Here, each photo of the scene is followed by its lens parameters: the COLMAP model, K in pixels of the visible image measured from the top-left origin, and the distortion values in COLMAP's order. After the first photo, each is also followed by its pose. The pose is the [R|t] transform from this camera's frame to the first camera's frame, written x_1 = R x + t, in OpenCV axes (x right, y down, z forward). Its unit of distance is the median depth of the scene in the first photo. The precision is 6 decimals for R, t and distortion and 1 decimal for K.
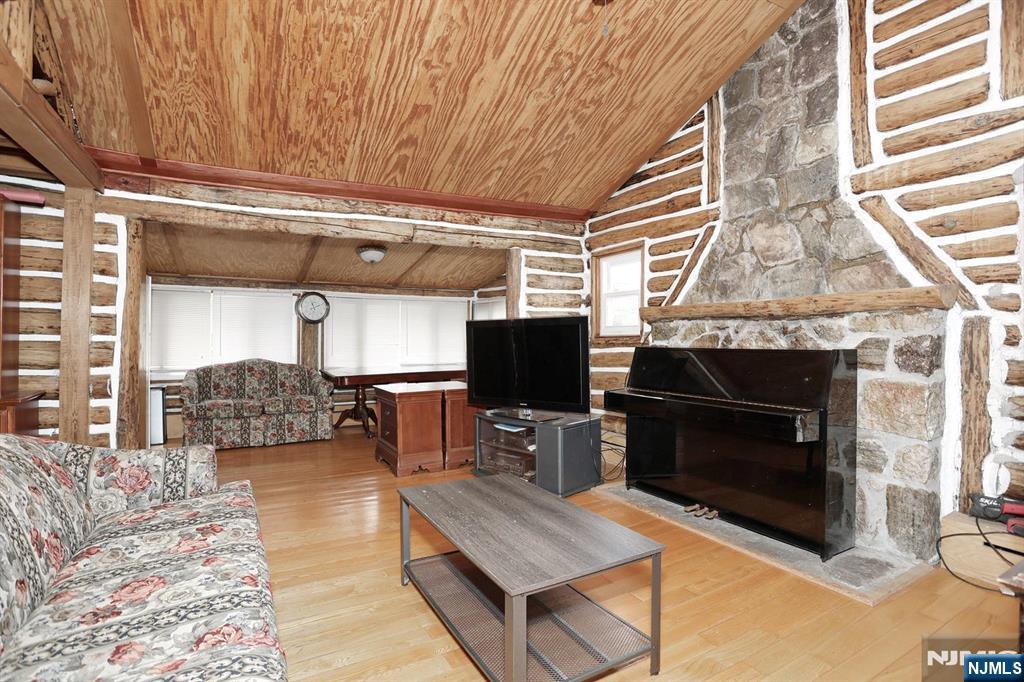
lens RADIAL K [[496.1, 0, 512.0], [0, 496.1, 341.0], [0, 0, 1]] dist [-0.080360, 0.034719]
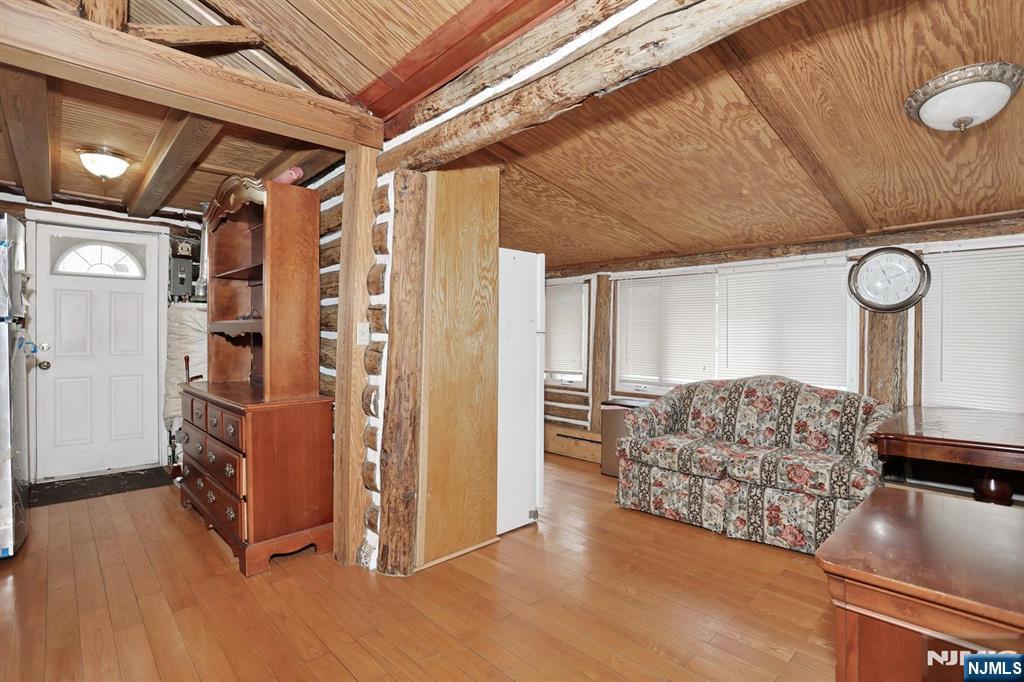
lens RADIAL K [[496.1, 0, 512.0], [0, 496.1, 341.0], [0, 0, 1]] dist [-0.080360, 0.034719]
pose [[0.228052, 0.004175, -0.973640, -0.028966], [-0.012772, 0.999918, 0.001296, -0.002505], [0.973565, 0.012140, 0.228087, 0.635843]]
